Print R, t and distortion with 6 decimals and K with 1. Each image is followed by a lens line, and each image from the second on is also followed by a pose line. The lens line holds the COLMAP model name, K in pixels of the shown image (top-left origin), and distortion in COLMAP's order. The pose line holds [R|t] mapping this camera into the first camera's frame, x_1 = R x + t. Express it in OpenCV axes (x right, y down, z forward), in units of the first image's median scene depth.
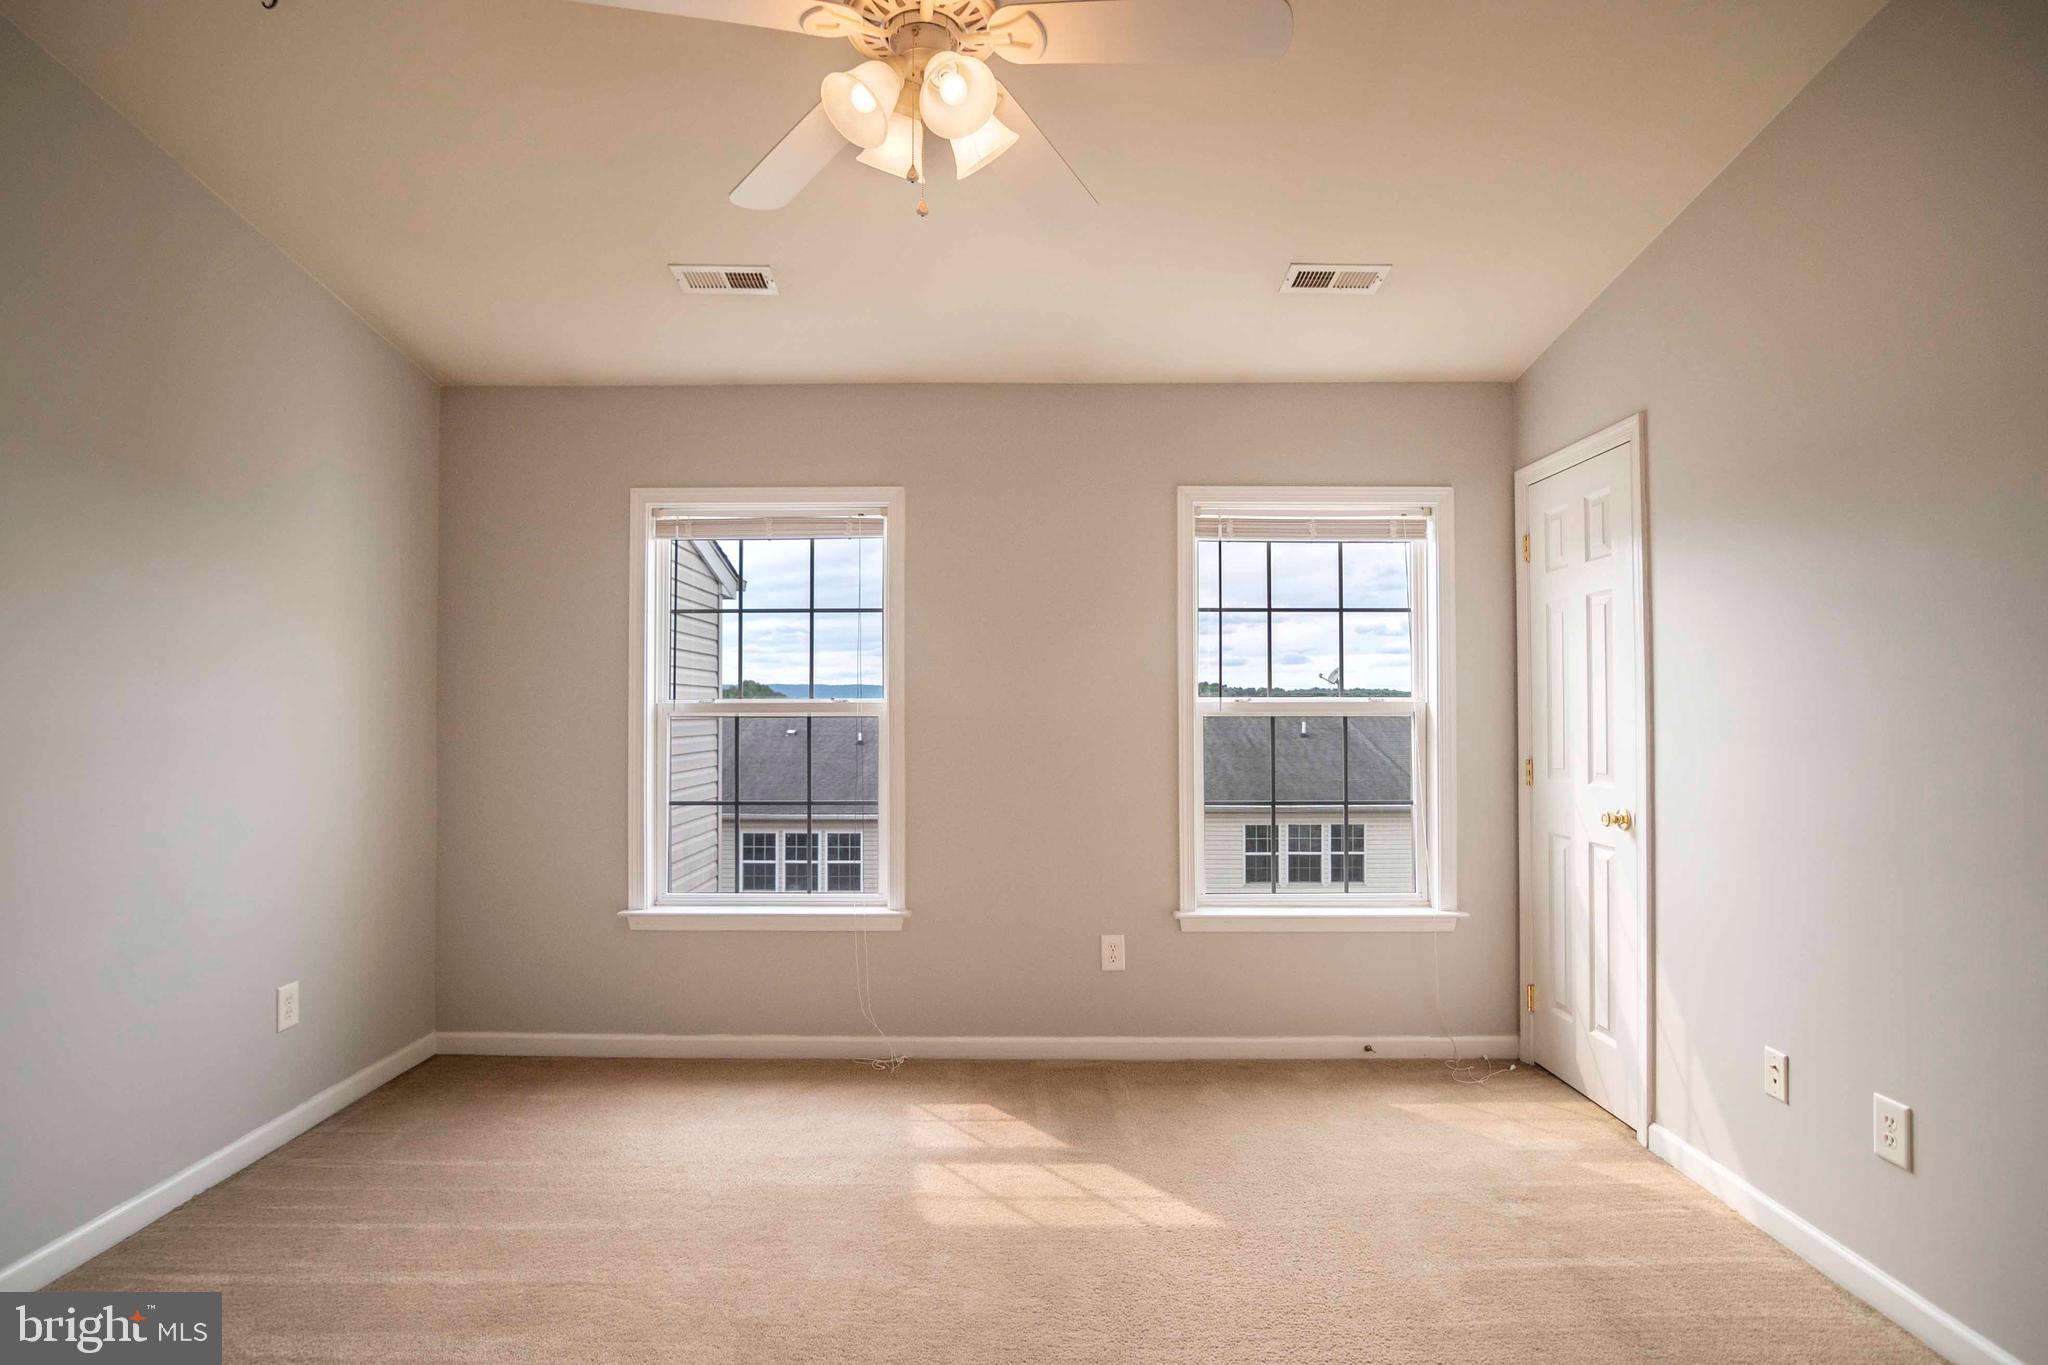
lens RADIAL K [[998.2, 0, 1009.2], [0, 998.2, 698.3], [0, 0, 1]] dist [-0.030543, 0.008770]
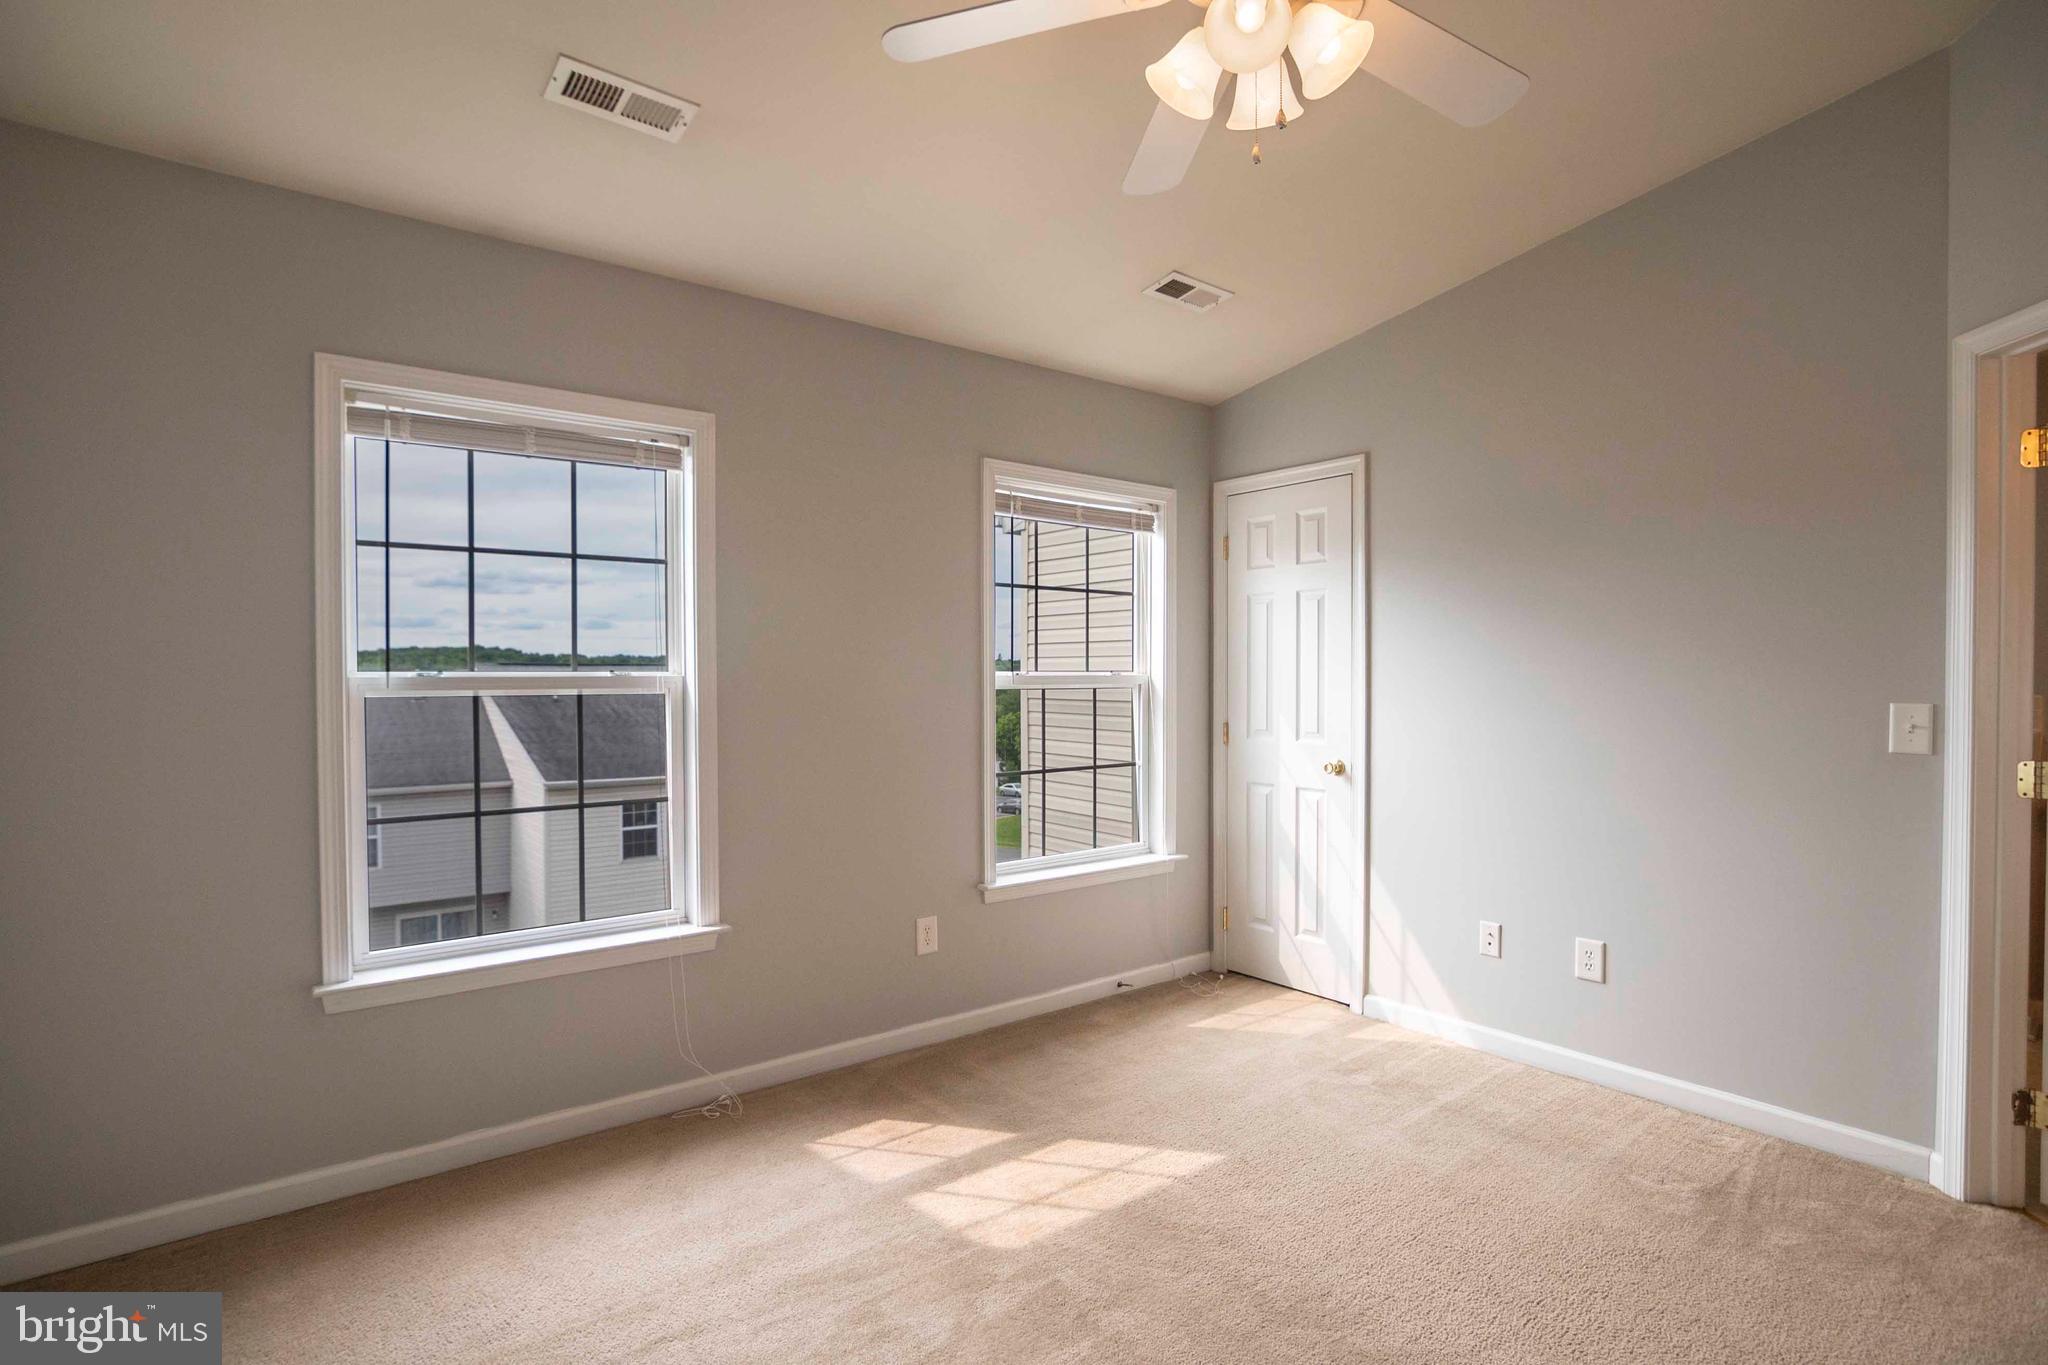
lens RADIAL K [[998.2, 0, 1009.2], [0, 998.2, 698.3], [0, 0, 1]] dist [-0.030543, 0.008770]
pose [[0.790297, -0.013894, 0.612567, -0.468720], [-0.005970, 0.999521, 0.030373, -0.004497], [-0.612695, -0.027661, 0.789835, 0.216868]]
